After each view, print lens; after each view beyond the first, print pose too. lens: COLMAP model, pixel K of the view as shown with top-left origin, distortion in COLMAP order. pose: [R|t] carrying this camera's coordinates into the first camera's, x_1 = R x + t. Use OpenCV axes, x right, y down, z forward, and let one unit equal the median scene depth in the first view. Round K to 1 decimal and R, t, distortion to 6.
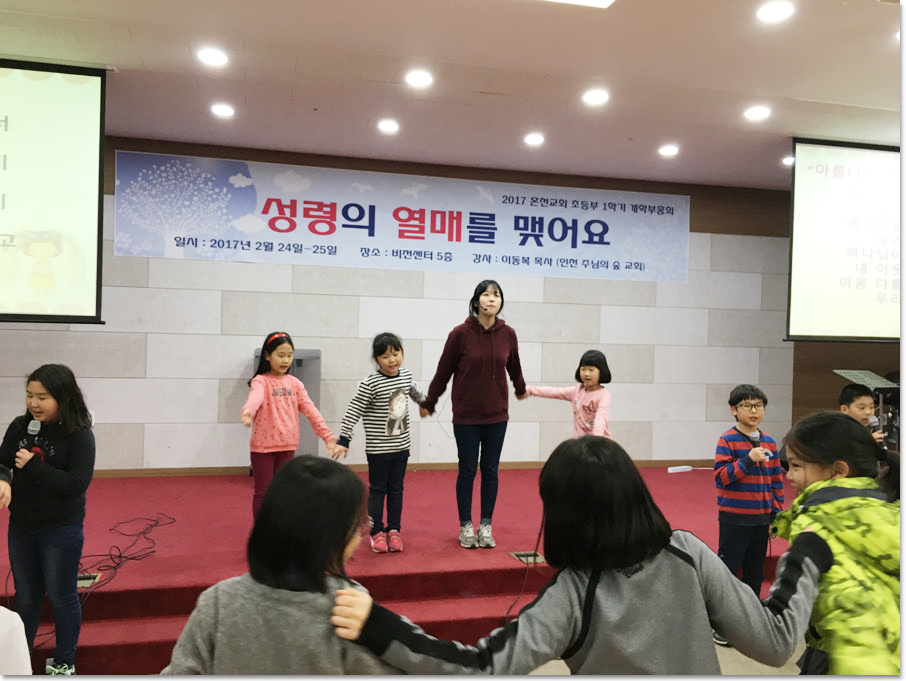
lens RADIAL K [[799.1, 0, 454.9], [0, 799.1, 336.8], [0, 0, 1]] dist [0.050483, 0.000745]
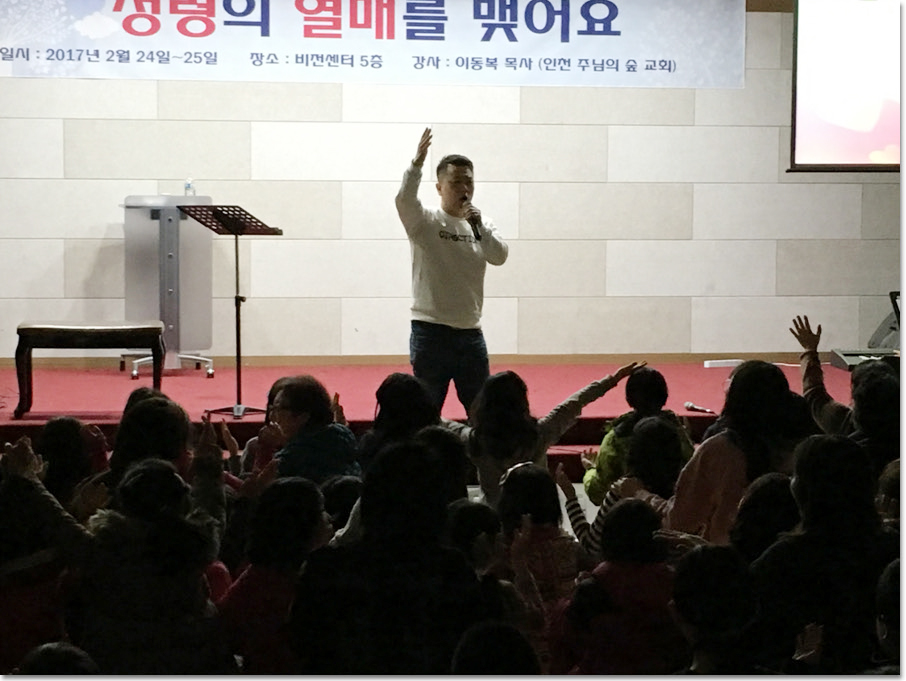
lens RADIAL K [[2123.2, 0, 453.7], [0, 2123.2, 342.5], [0, 0, 1]] dist [0.026367, 0.000000]
pose [[0.996873, -0.013645, -0.077835, 0.200055], [0.019202, 0.997284, 0.071101, 0.014303], [0.076654, -0.072374, 0.994428, -0.859572]]
